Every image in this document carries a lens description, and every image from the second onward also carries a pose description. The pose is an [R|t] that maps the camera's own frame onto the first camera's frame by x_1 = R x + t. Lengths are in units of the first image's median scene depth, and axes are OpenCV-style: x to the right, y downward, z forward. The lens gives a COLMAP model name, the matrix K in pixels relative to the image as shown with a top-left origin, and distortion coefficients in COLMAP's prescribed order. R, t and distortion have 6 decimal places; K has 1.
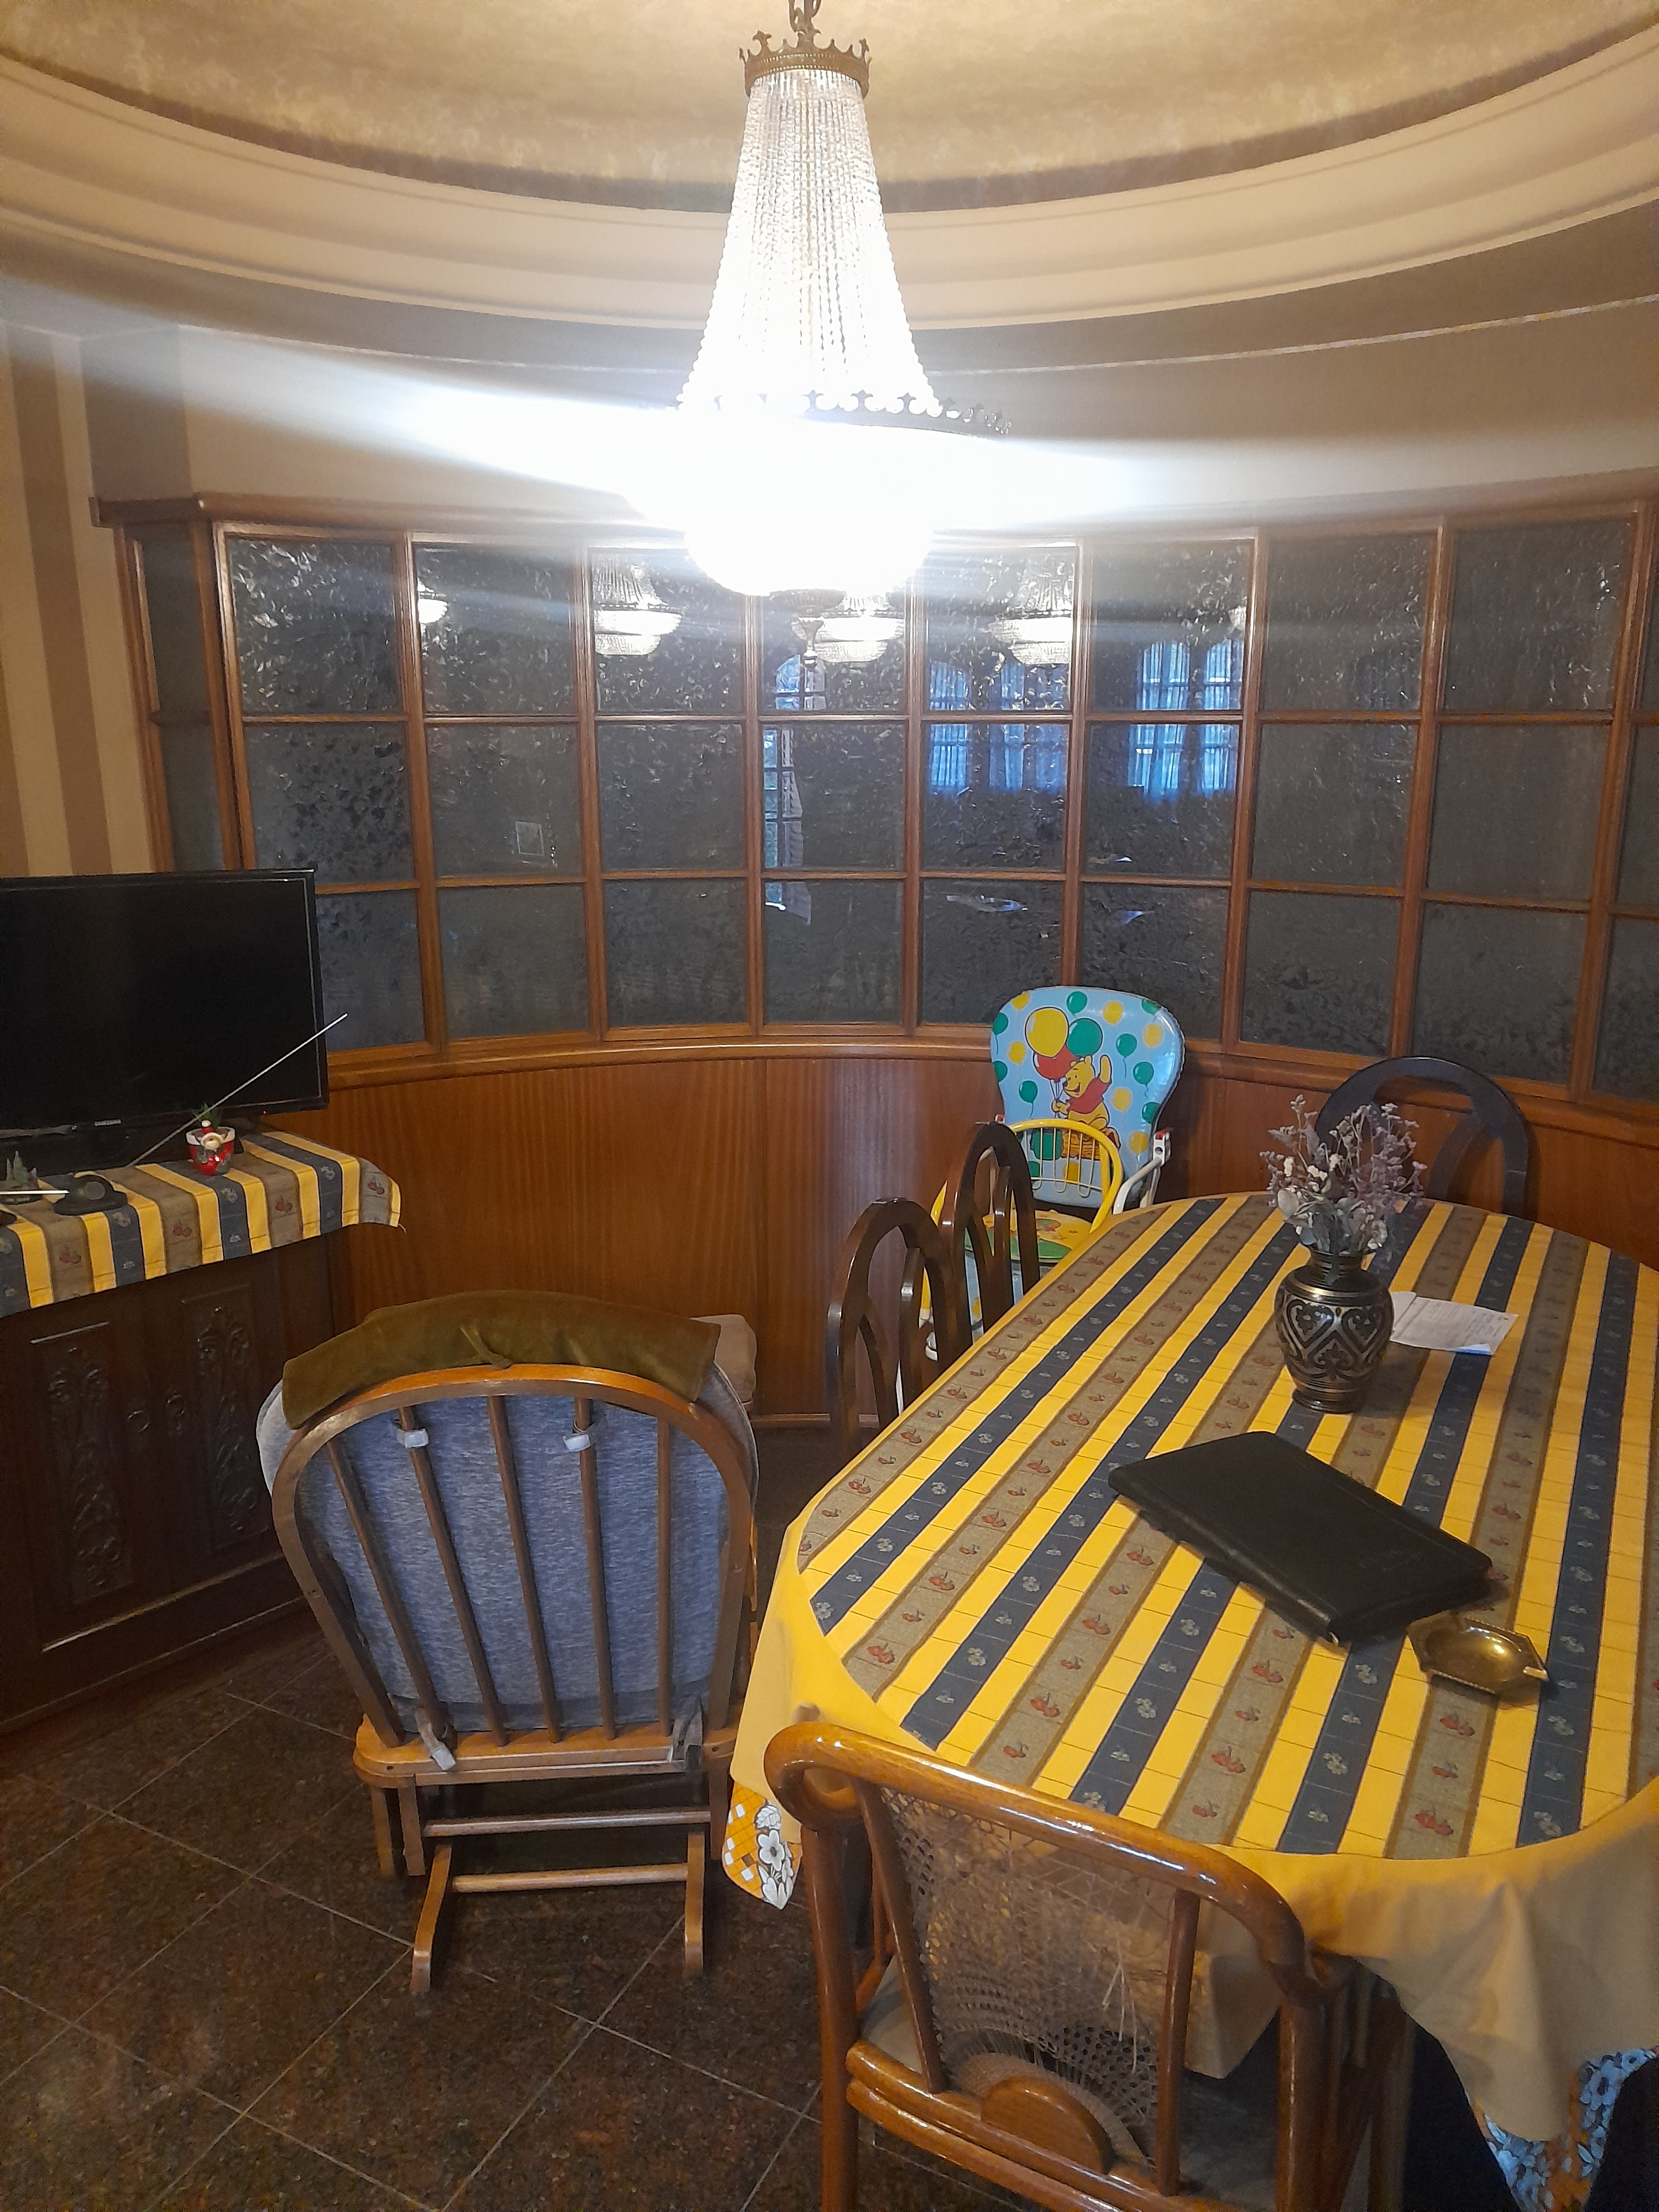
lens RADIAL K [[1629.8, 0, 830.3], [0, 1629.8, 1106.1], [0, 0, 1]] dist [0.028101, -0.004081]
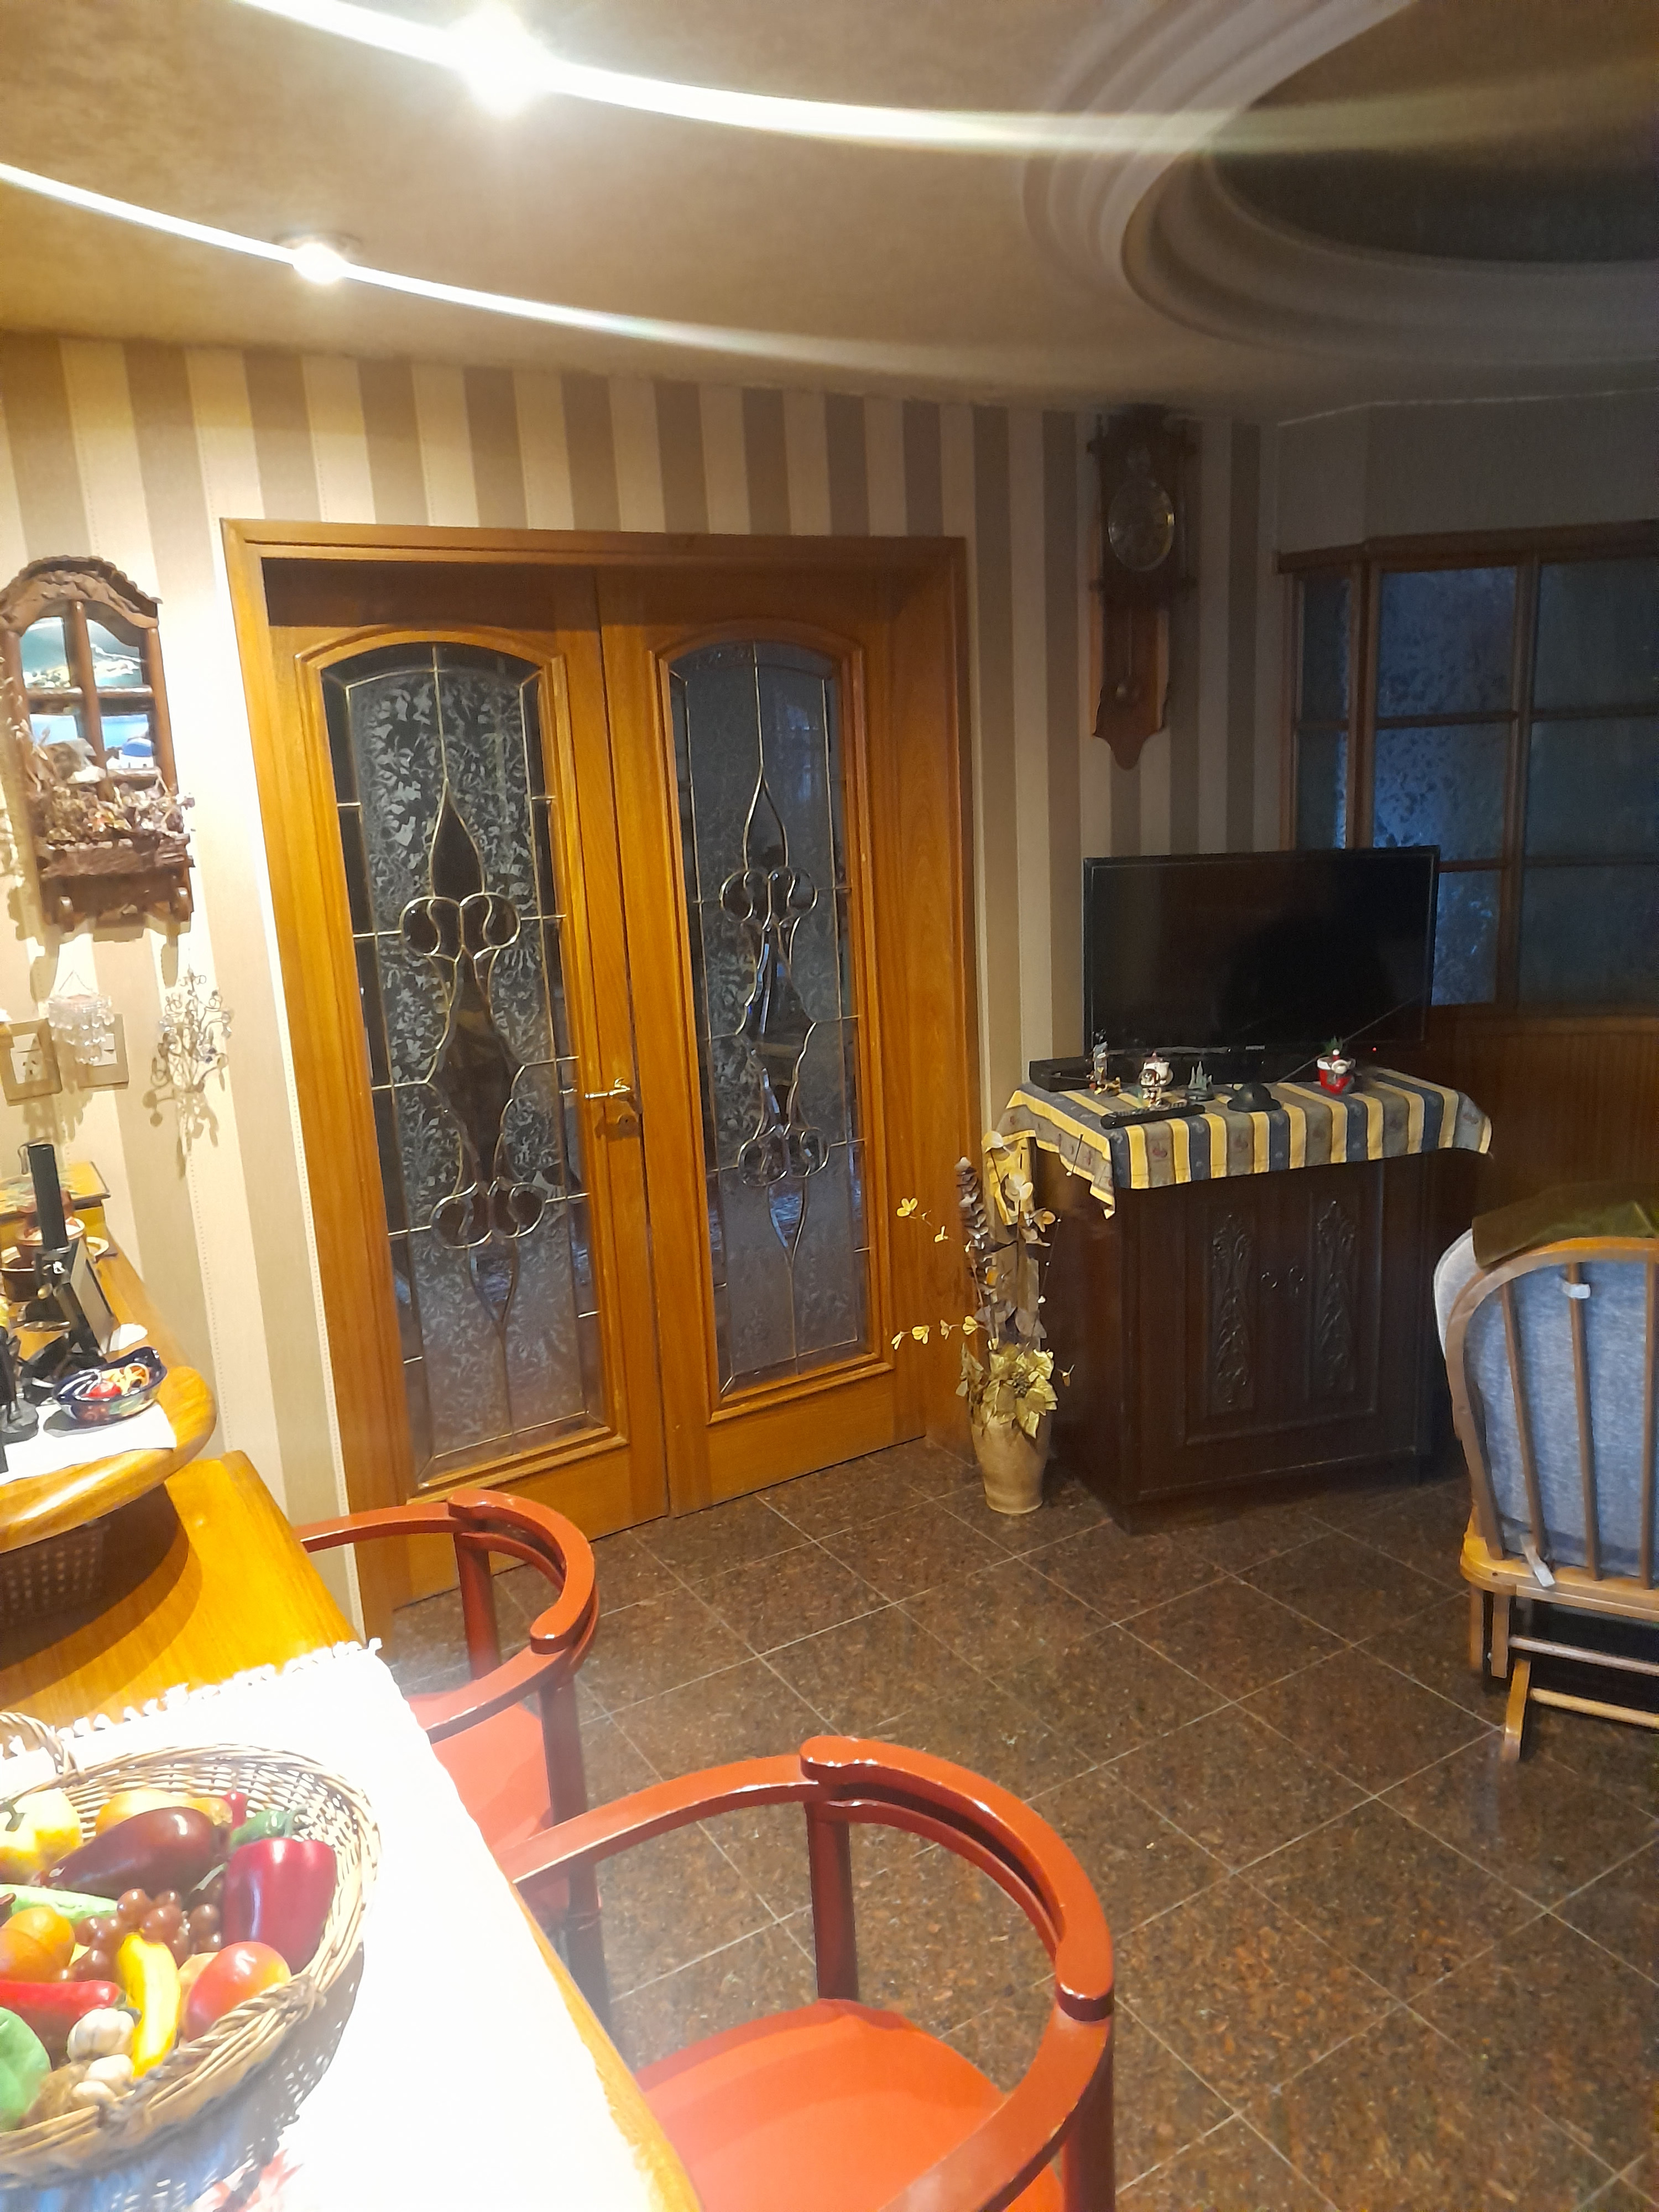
lens RADIAL K [[1629.8, 0, 828.4], [0, 1629.8, 1104.5], [0, 0, 1]] dist [0.028101, -0.004081]
pose [[0.858588, 0.083602, -0.505803, -0.100924], [-0.085531, 0.996145, 0.019462, 0.069937], [0.505480, 0.026552, 0.862429, -0.299014]]
